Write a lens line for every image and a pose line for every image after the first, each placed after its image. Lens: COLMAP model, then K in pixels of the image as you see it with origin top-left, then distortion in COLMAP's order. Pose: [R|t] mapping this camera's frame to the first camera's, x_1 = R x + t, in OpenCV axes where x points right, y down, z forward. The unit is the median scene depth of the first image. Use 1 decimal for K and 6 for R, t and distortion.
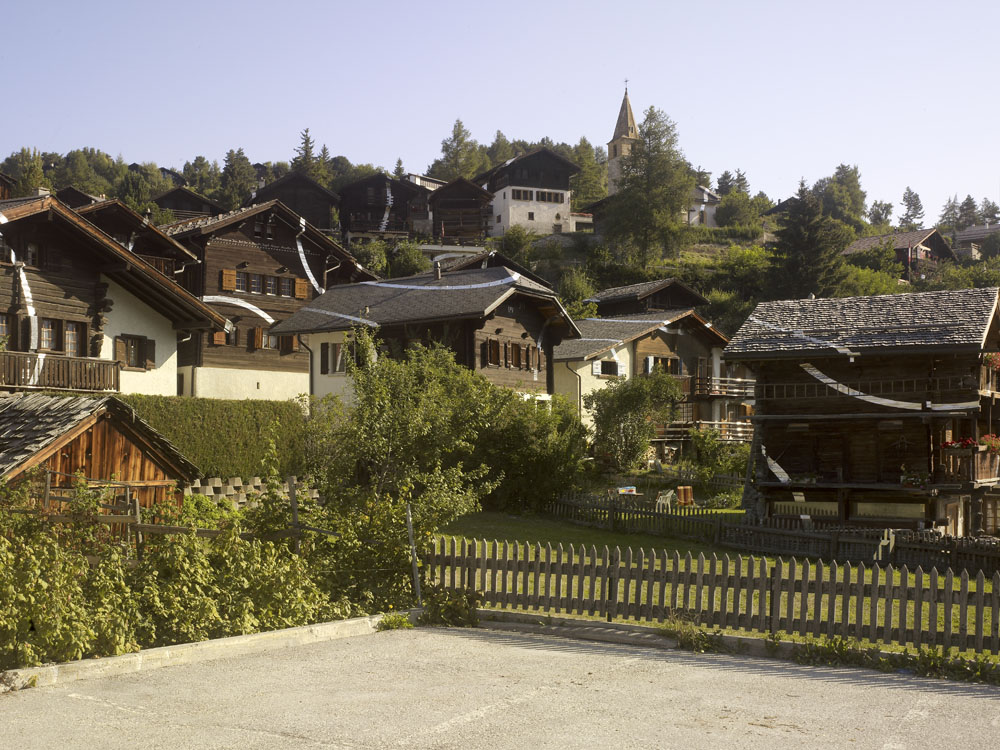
lens RADIAL K [[1167.0, 0, 500.0], [0, 1167.0, 375.0], [0, 0, 1]] dist [-0.013870, -0.018338]
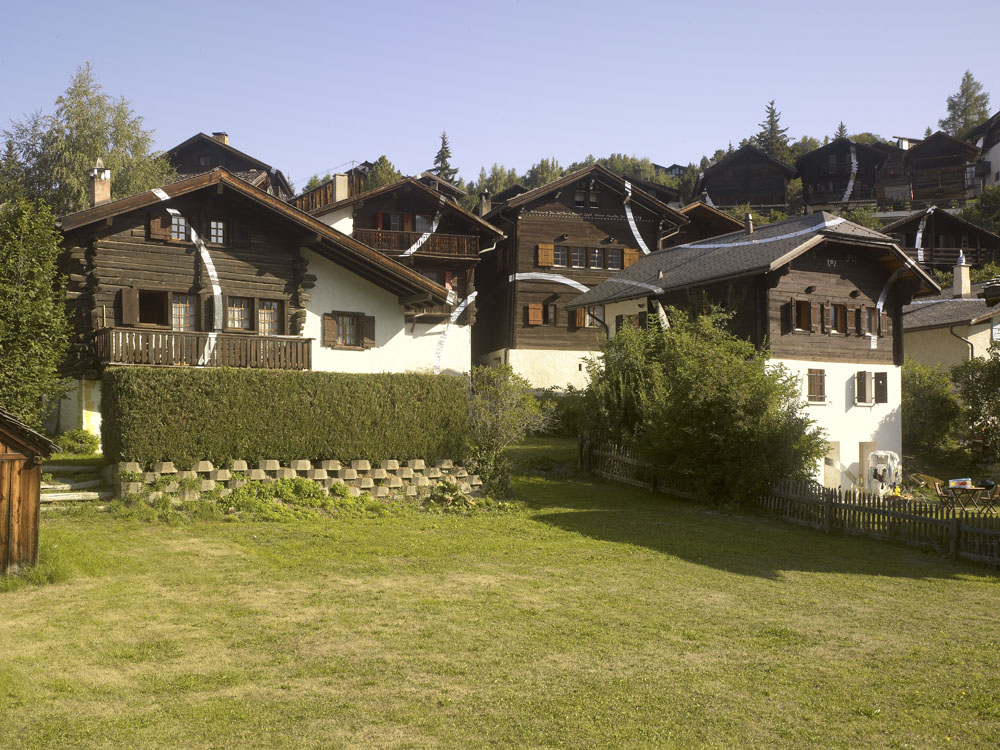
lens RADIAL K [[1178.9, 0, 499.7], [0, 1178.9, 396.9], [0, 0, 1]] dist [-0.019411, 0.003062]
pose [[0.896309, -0.021693, -0.442898, 0.165703], [0.031597, 0.999388, 0.014995, 0.018444], [0.442302, -0.027435, 0.896446, 0.151212]]
